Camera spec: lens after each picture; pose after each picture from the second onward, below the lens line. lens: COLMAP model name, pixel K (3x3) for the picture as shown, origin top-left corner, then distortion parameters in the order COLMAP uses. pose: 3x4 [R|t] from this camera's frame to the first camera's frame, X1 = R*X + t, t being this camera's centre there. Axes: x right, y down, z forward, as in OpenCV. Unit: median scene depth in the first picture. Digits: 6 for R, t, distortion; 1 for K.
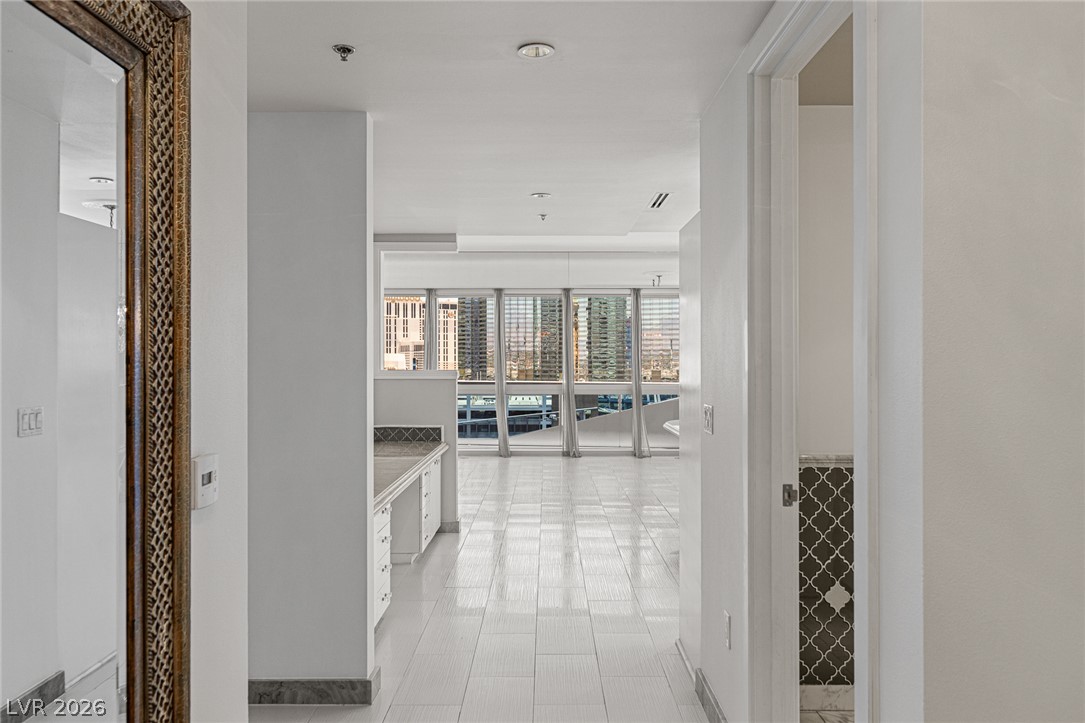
lens RADIAL K [[861.2, 0, 536.5], [0, 861.2, 355.7], [0, 0, 1]] dist [0.000267, -0.000025]
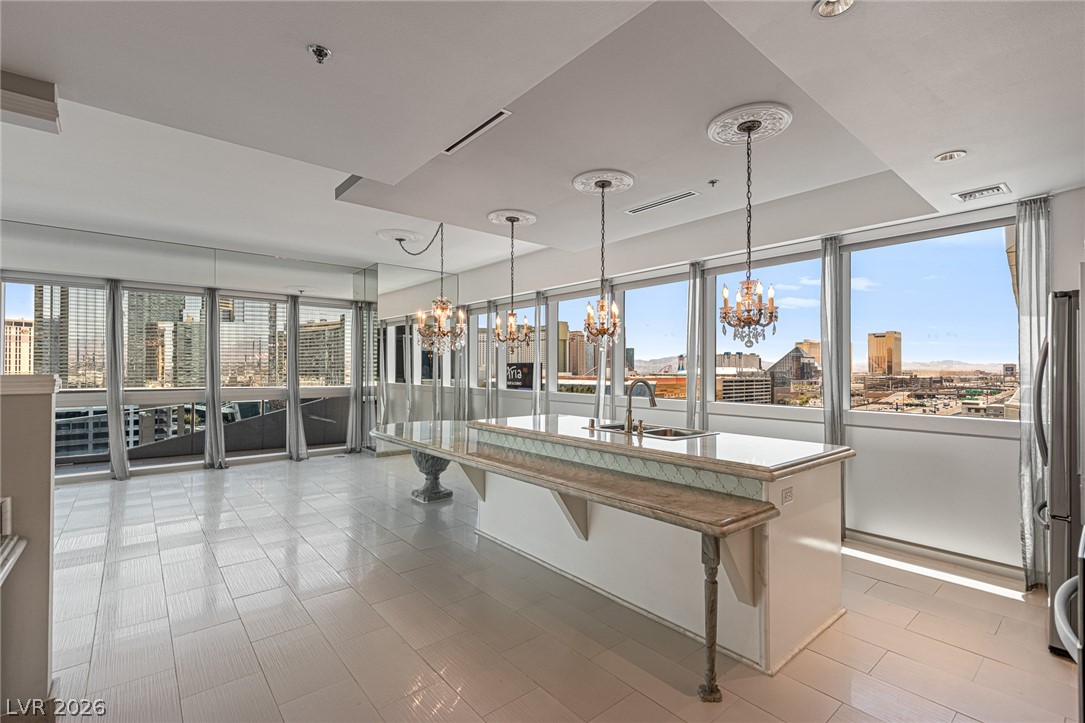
lens RADIAL K [[492.6, 0, 546.7], [0, 492.6, 363.8], [0, 0, 1]] dist [0.017284, -0.002477]
pose [[0.759923, 0.007692, 0.649968, -0.036873], [-0.003081, 0.999961, -0.008232, 0.006670], [-0.650006, 0.004253, 0.759917, 0.345717]]
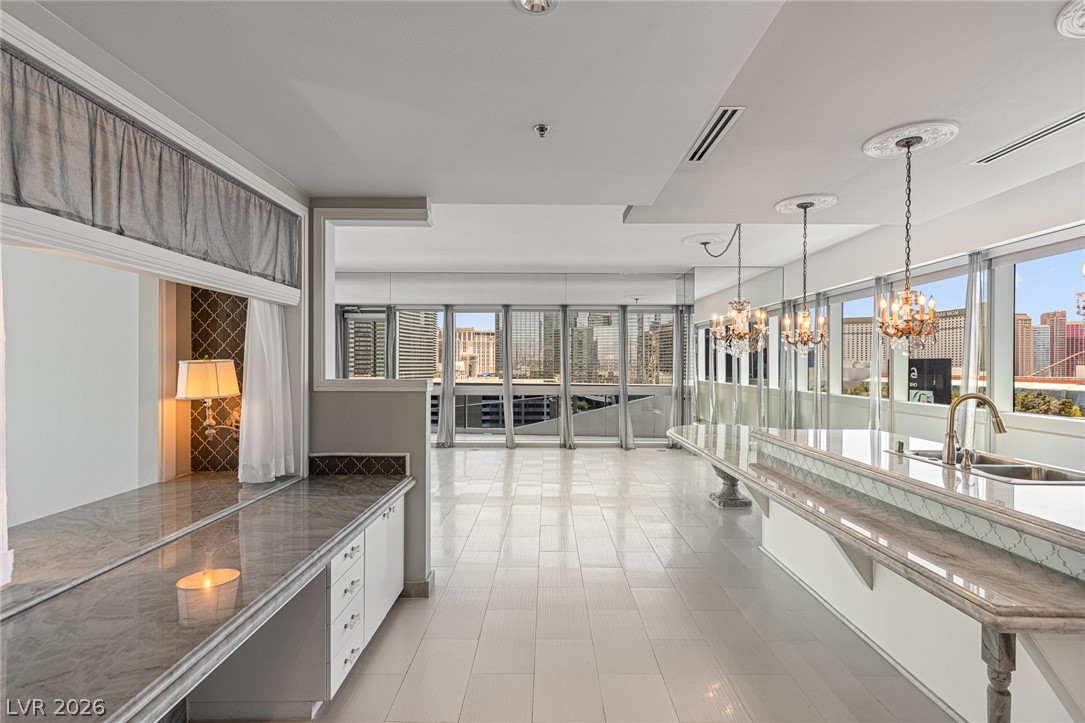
lens RADIAL K [[492.6, 0, 543.5], [0, 492.6, 365.5], [0, 0, 1]] dist [0.017284, -0.002477]
pose [[0.999980, 0.003840, 0.005005, 0.003689], [-0.003865, 0.999980, 0.004972, 0.001115], [-0.004986, -0.004992, 0.999975, 0.318892]]
